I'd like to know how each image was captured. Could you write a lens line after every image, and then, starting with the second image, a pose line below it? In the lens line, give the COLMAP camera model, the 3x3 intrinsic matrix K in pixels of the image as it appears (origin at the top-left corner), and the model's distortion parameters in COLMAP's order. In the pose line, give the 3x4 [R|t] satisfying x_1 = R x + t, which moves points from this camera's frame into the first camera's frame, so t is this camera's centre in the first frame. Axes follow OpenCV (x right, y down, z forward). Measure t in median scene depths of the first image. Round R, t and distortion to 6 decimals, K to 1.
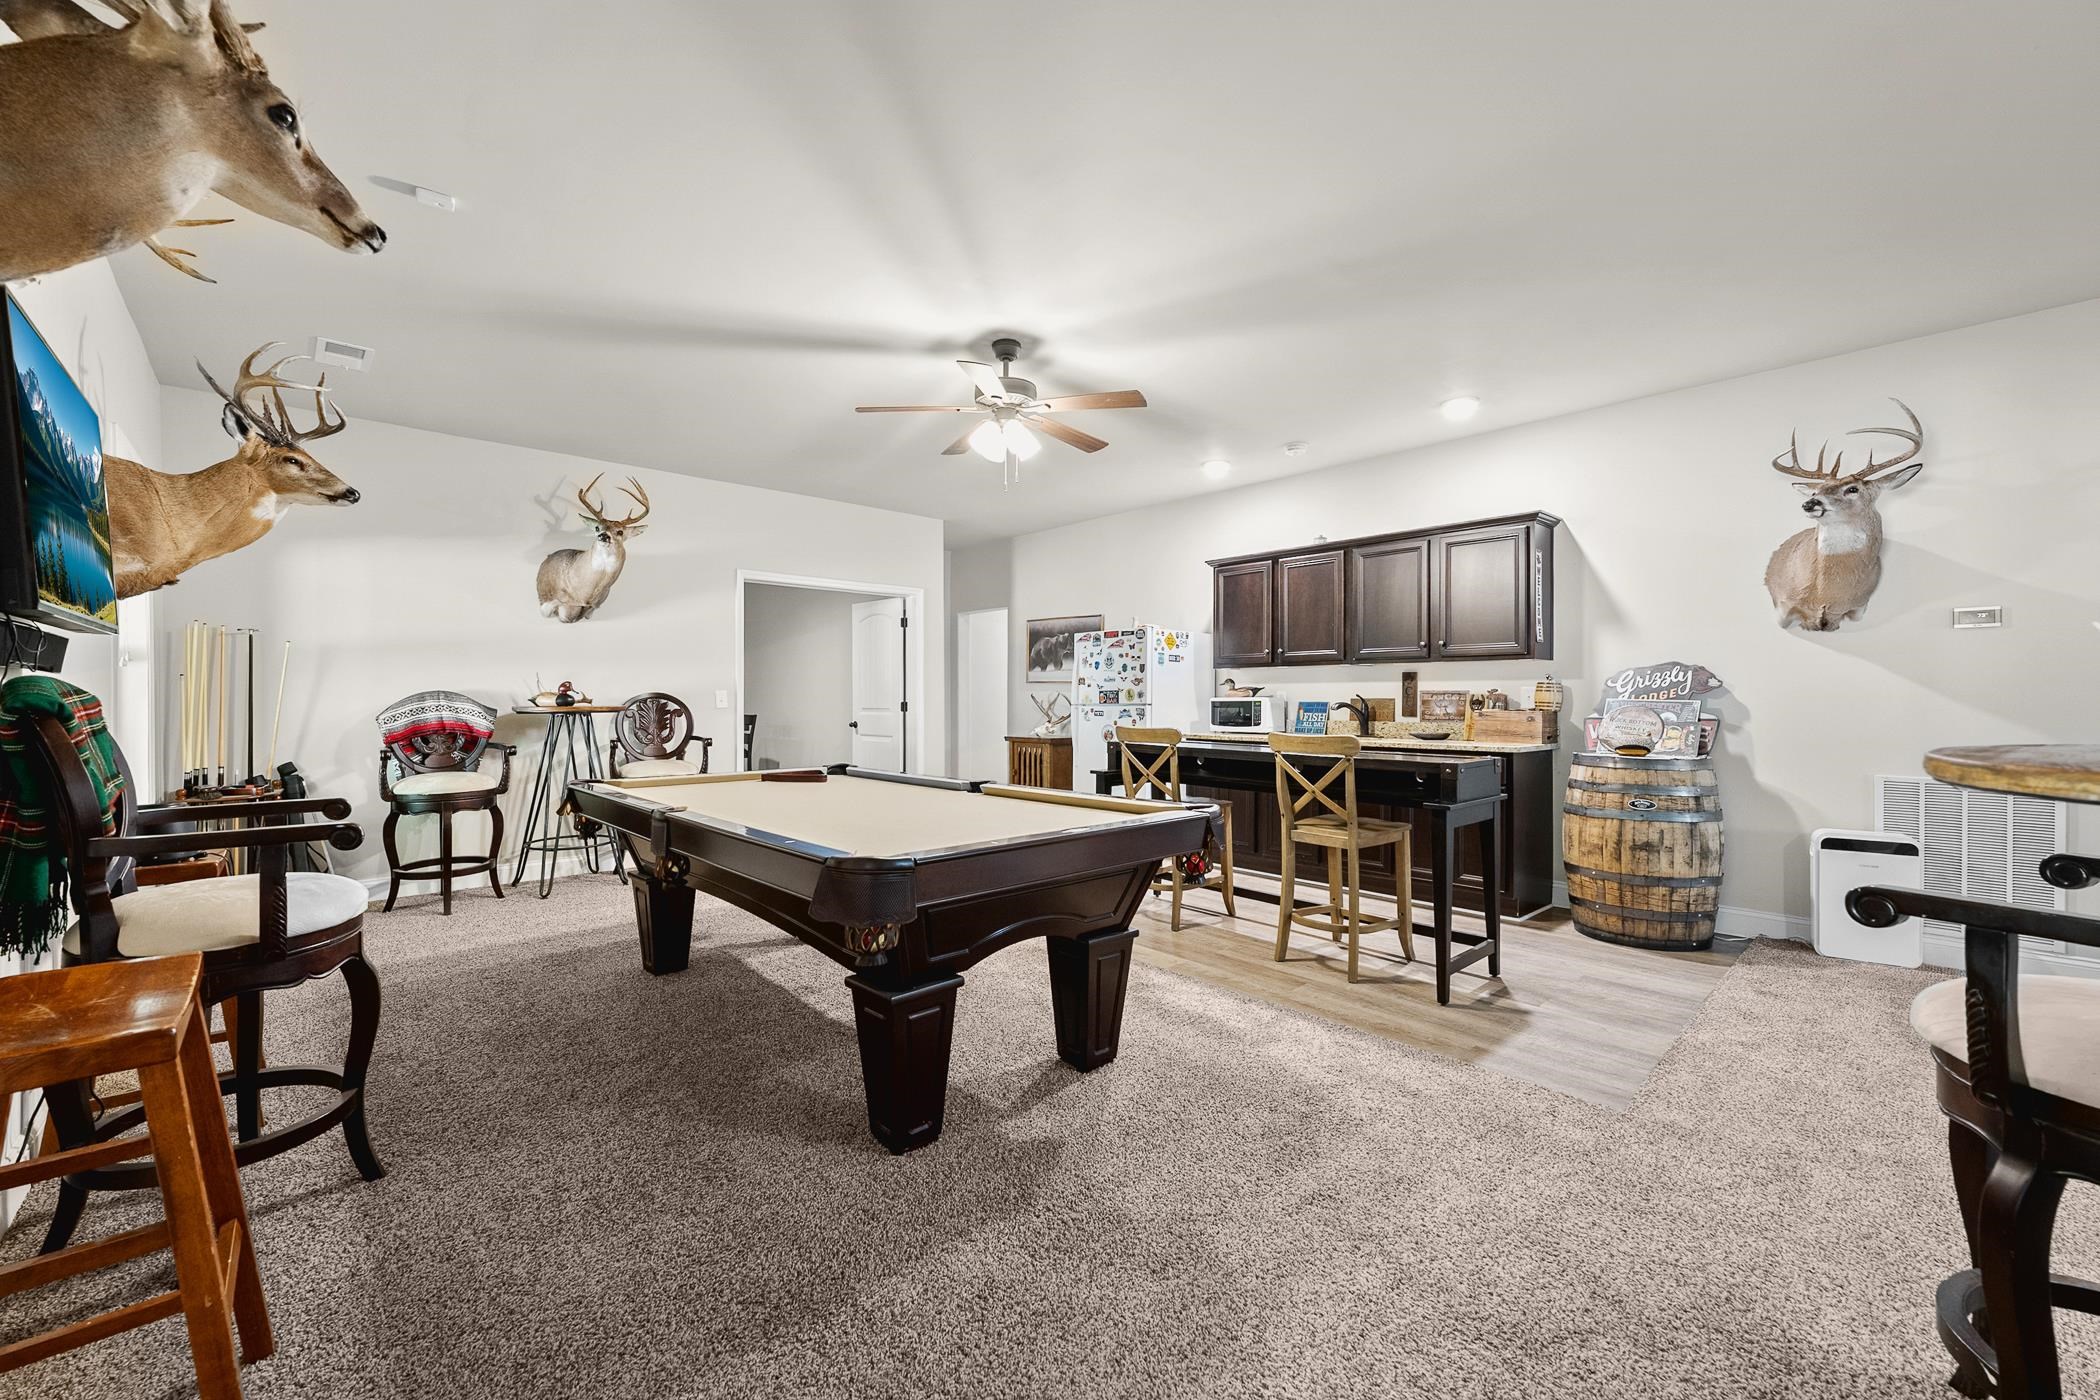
lens RADIAL K [[831.2, 0, 1048.7], [0, 831.2, 698.9], [0, 0, 1]] dist [-0.001340, -0.000469]
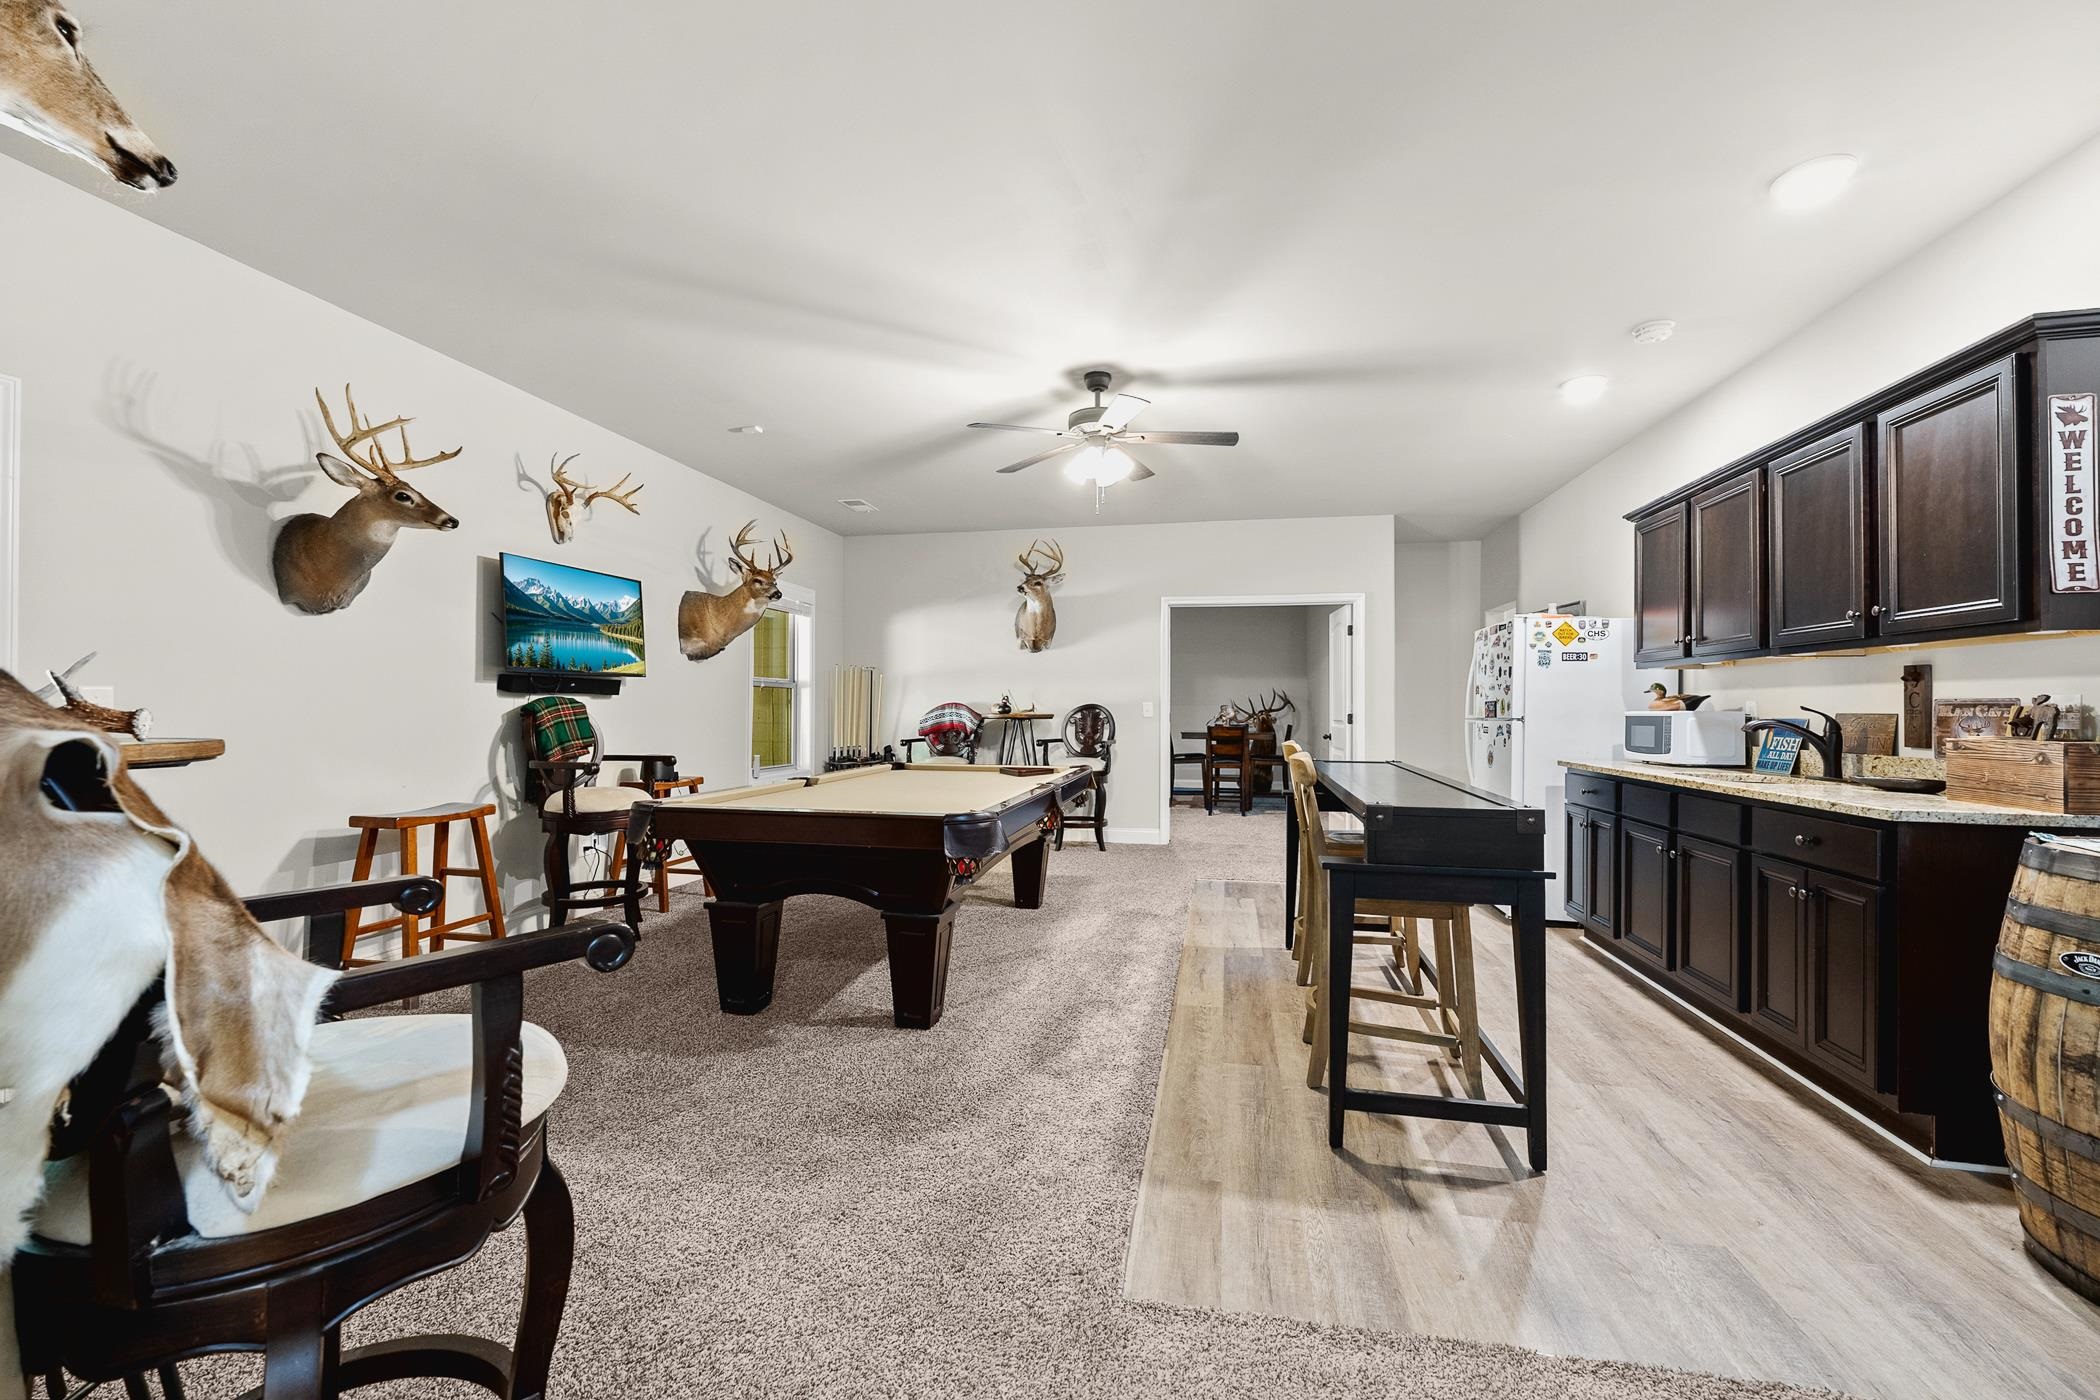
lens RADIAL K [[831.2, 0, 1062.0], [0, 831.2, 702.4], [0, 0, 1]] dist [-0.001340, -0.000469]
pose [[0.590058, -0.002419, -0.807357, 0.591625], [-0.006560, 0.999948, -0.007791, -0.000192], [0.807334, 0.009893, 0.590011, 0.258476]]
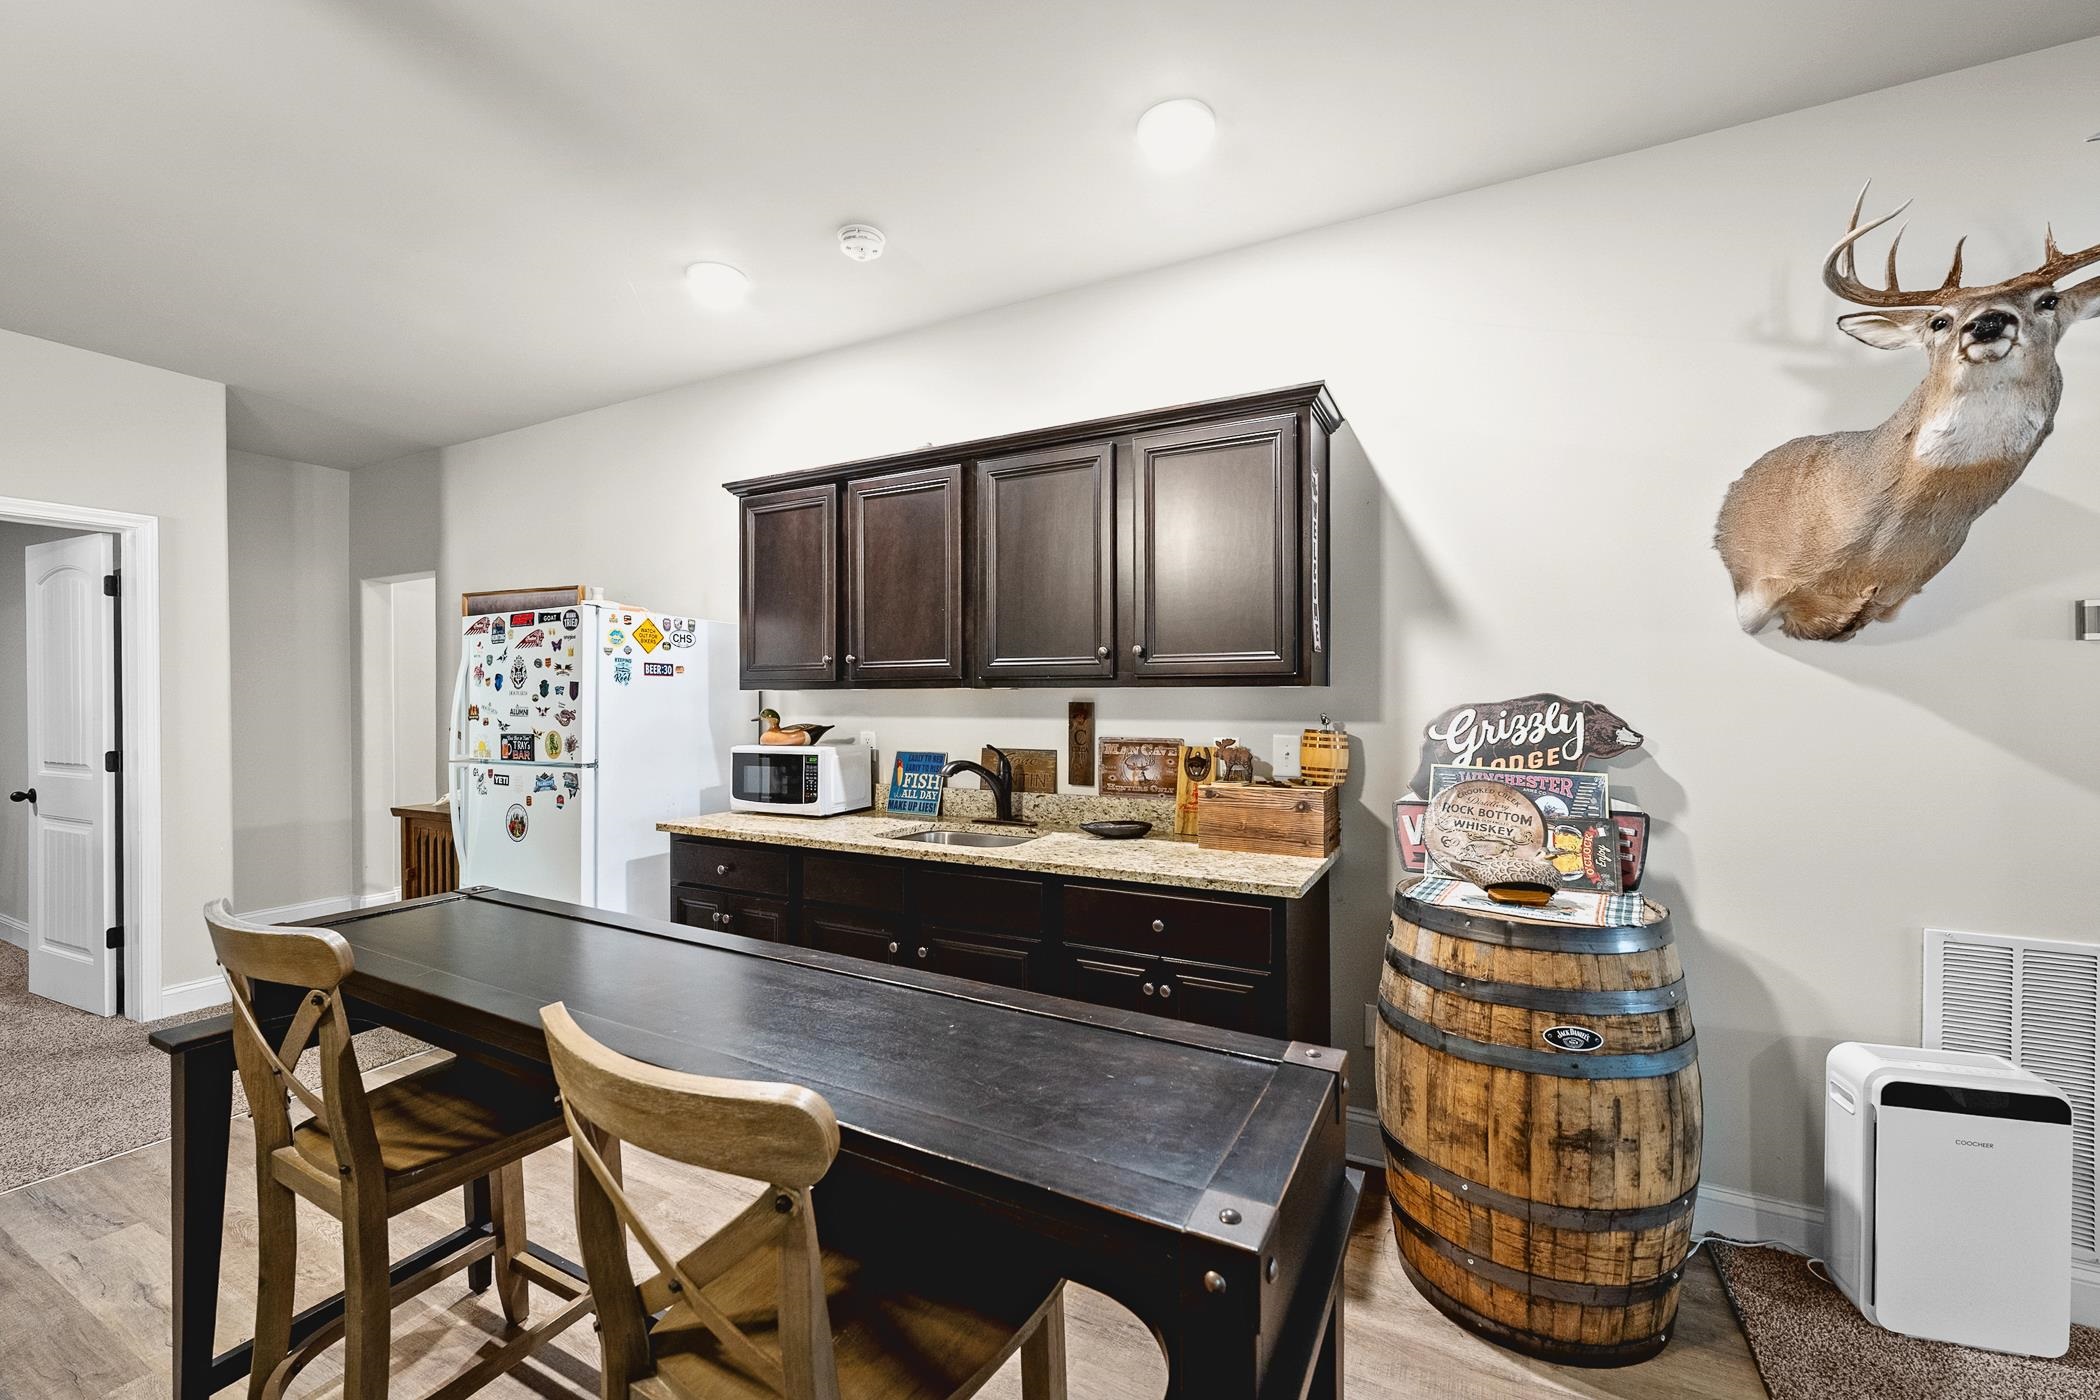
lens RADIAL K [[831.2, 0, 1041.3], [0, 831.2, 702.1], [0, 0, 1]] dist [-0.001340, -0.000469]
pose [[0.940614, -0.004567, 0.339448, 0.247893], [0.002749, 0.999979, 0.005835, -0.039007], [-0.339468, -0.004555, 0.940607, 0.548766]]
